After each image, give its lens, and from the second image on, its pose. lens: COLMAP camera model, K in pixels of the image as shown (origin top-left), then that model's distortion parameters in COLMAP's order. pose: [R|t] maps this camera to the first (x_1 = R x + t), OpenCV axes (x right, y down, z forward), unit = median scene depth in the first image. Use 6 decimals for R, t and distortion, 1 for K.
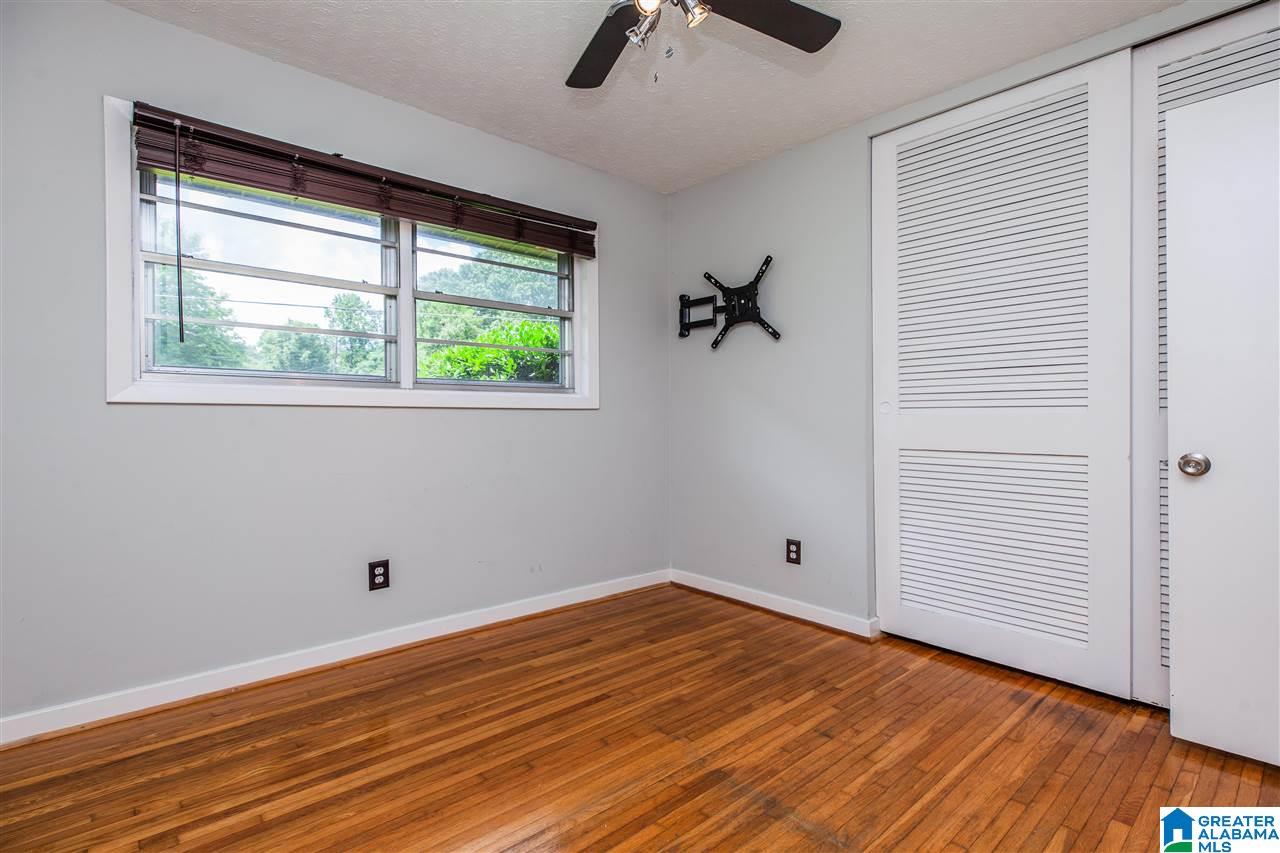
lens RADIAL K [[585.6, 0, 637.9], [0, 585.6, 423.9], [0, 0, 1]] dist [-0.006733, 0.001368]
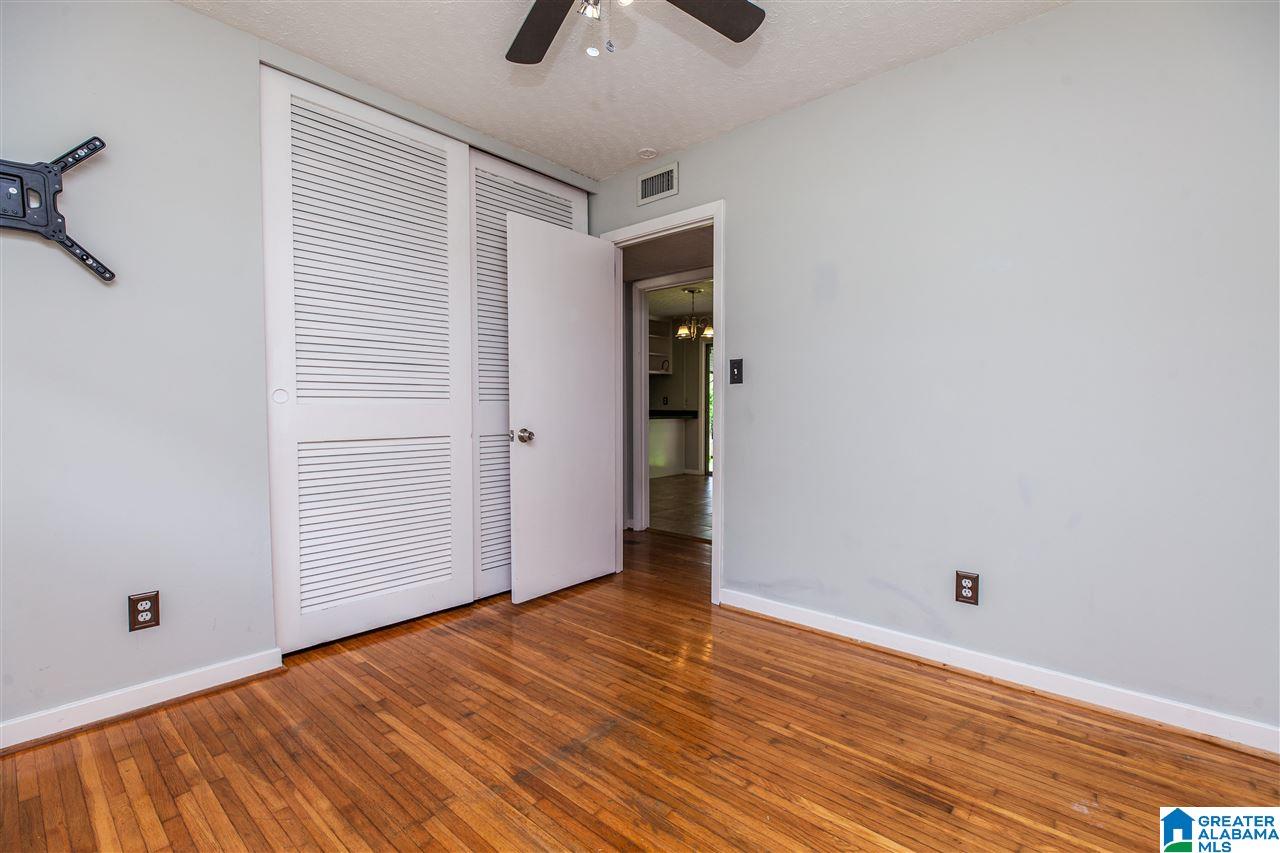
lens RADIAL K [[624.7, 0, 659.9], [0, 624.7, 439.9], [0, 0, 1]] dist [-0.000260, 0.000606]
pose [[-0.151408, -0.053518, 0.987021, -0.639553], [0.013197, 0.998335, 0.056156, -0.008184], [-0.988383, 0.021528, -0.150450, 0.660991]]
